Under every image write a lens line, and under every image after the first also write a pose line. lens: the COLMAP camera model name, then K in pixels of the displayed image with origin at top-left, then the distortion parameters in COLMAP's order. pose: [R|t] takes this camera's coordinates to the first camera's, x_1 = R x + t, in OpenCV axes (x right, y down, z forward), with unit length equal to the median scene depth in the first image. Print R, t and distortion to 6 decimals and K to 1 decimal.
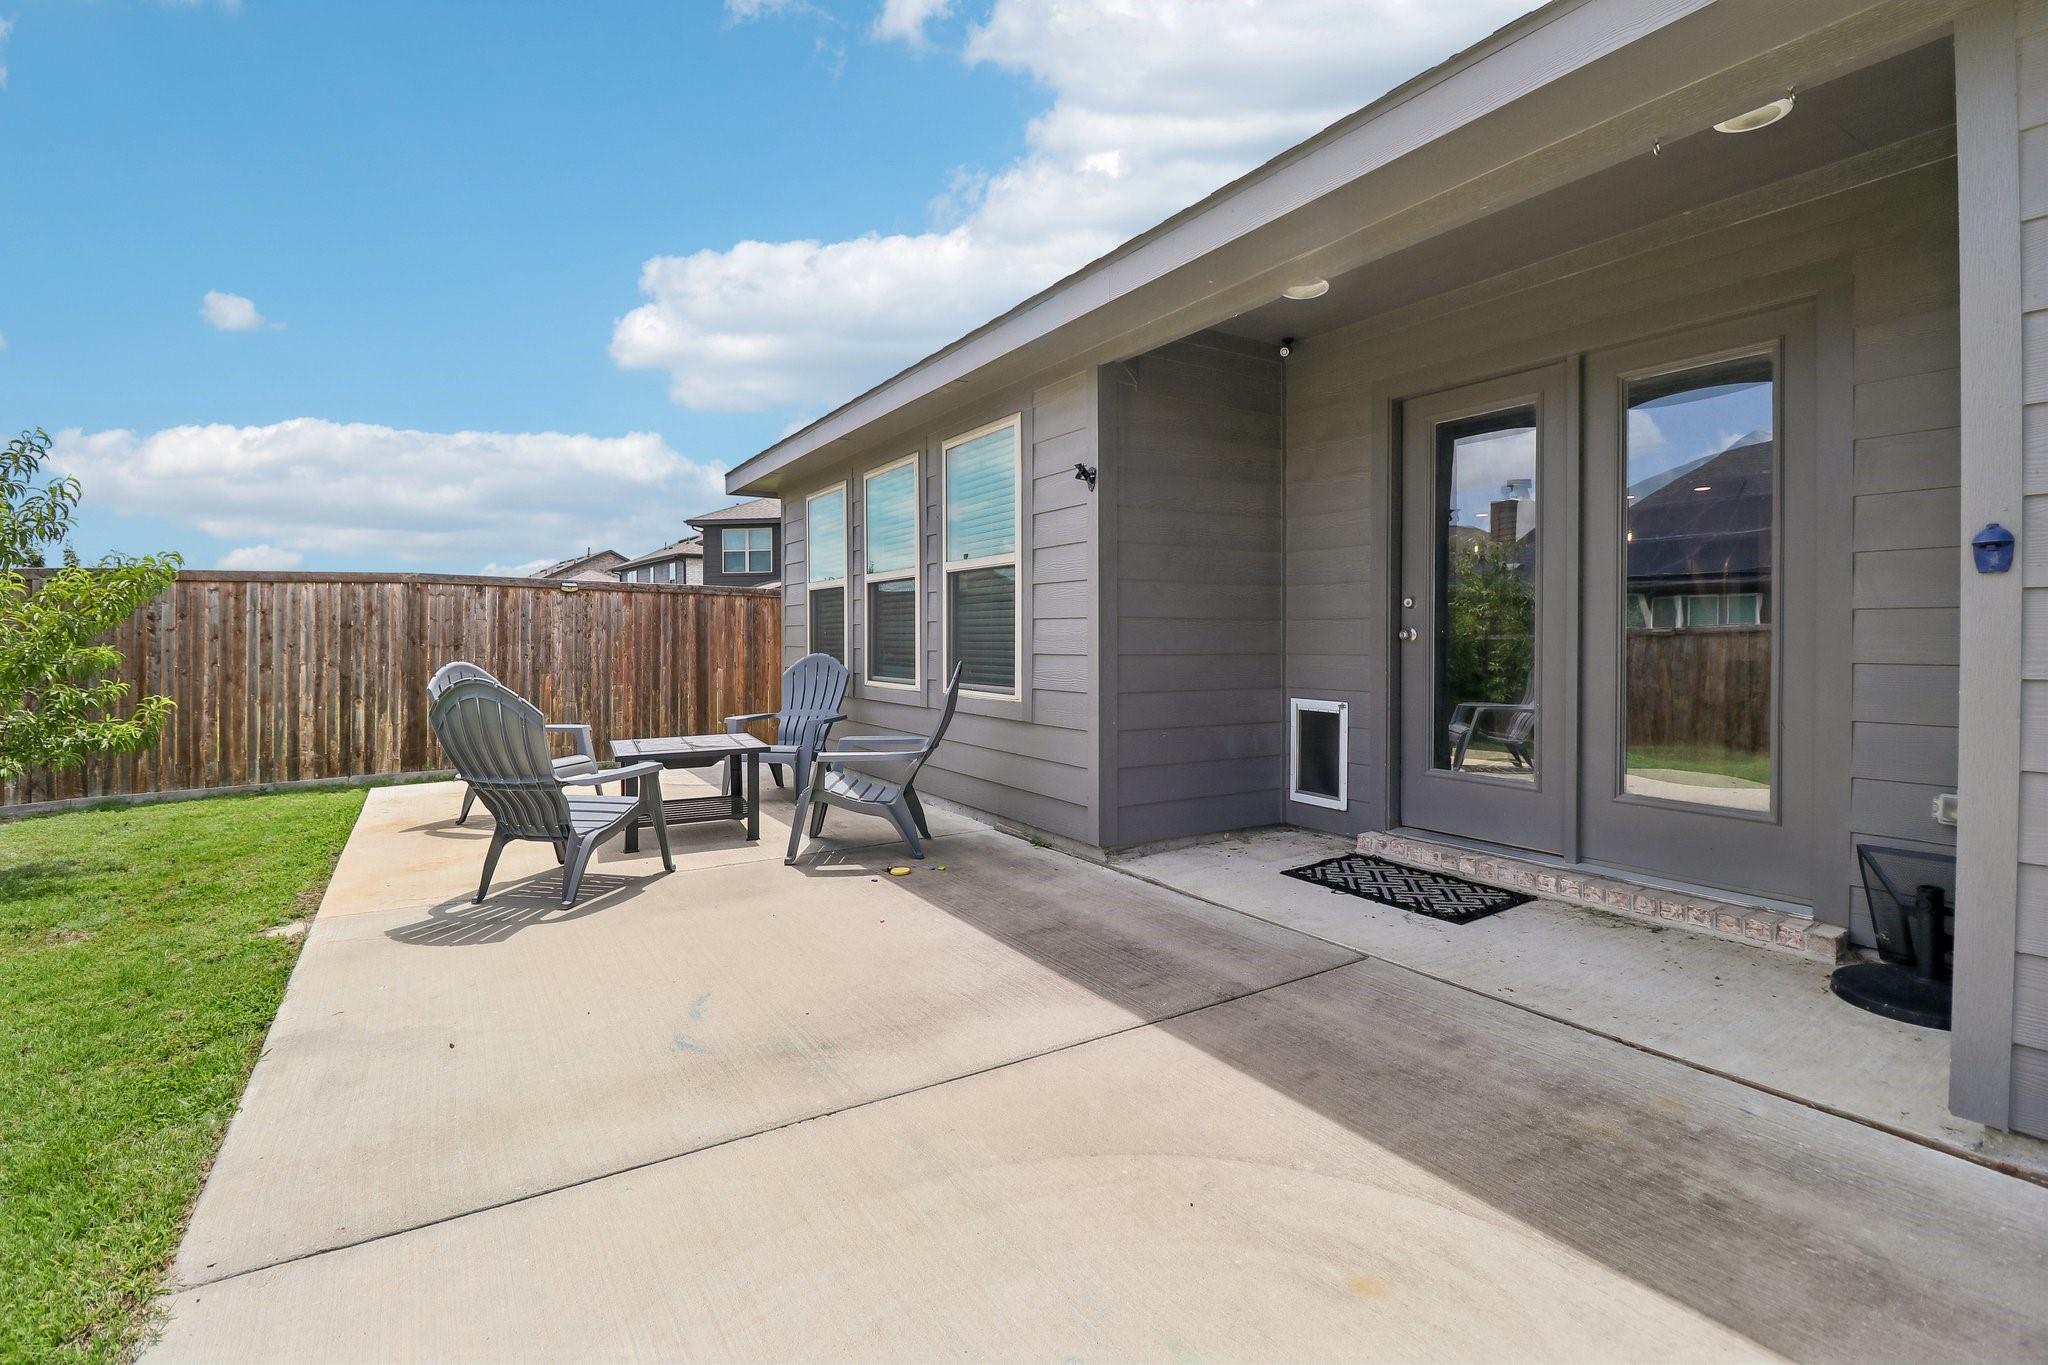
lens RADIAL K [[957.3, 0, 1006.6], [0, 957.3, 641.4], [0, 0, 1]] dist [-0.003507, -0.000600]
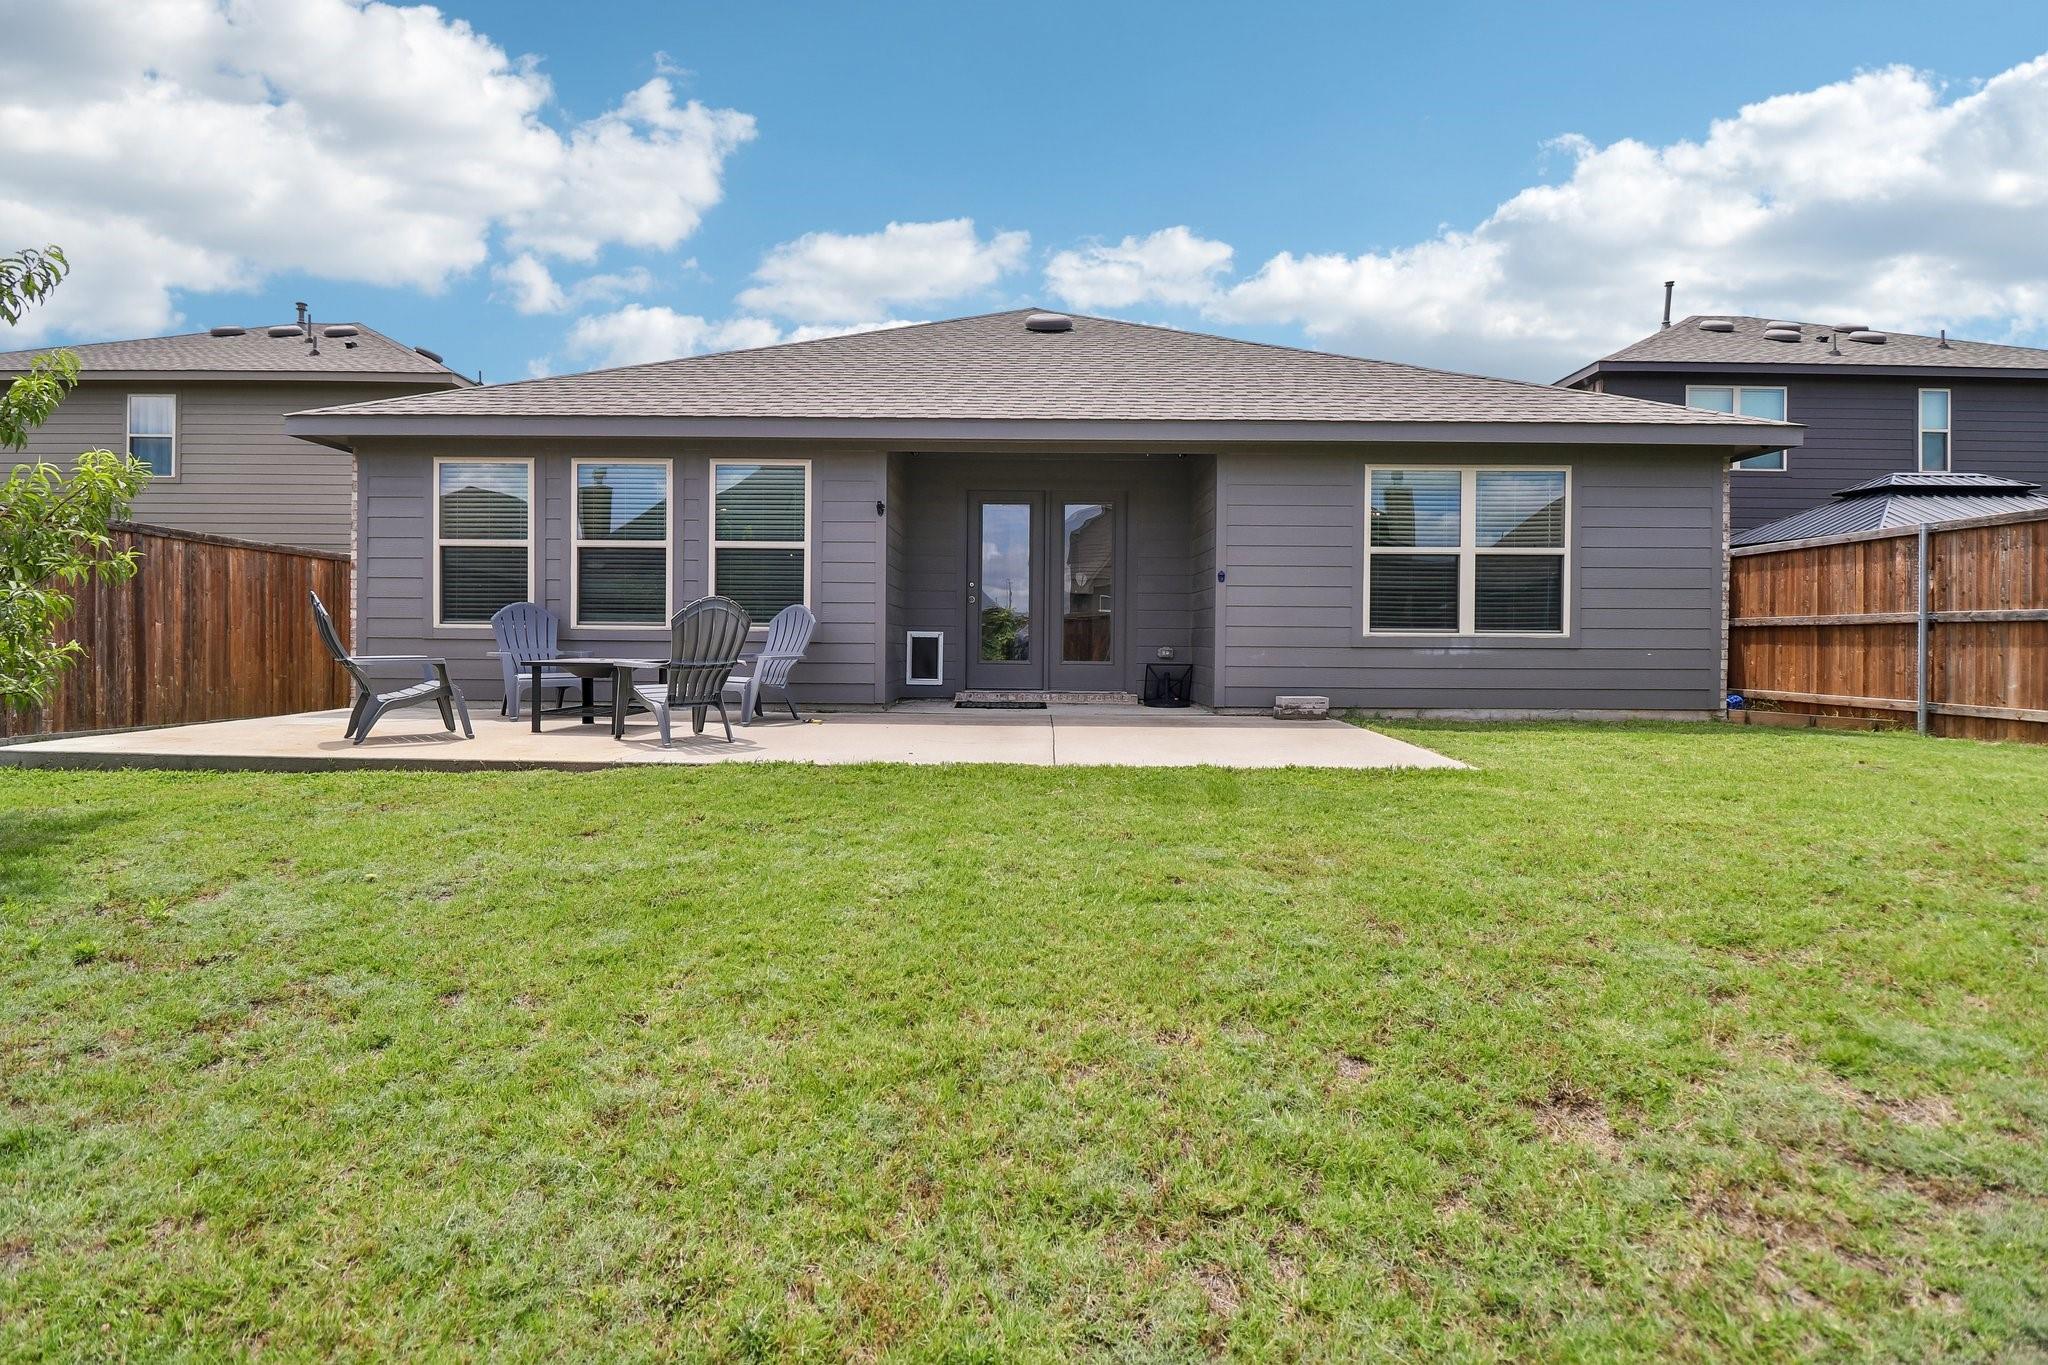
lens RADIAL K [[957.3, 0, 1019.0], [0, 957.3, 664.9], [0, 0, 1]] dist [-0.003507, -0.000600]
pose [[0.519295, -0.013355, 0.854491, -0.896020], [-0.005846, 0.999799, 0.019180, 0.064580], [-0.854575, -0.014956, 0.519113, -0.142783]]
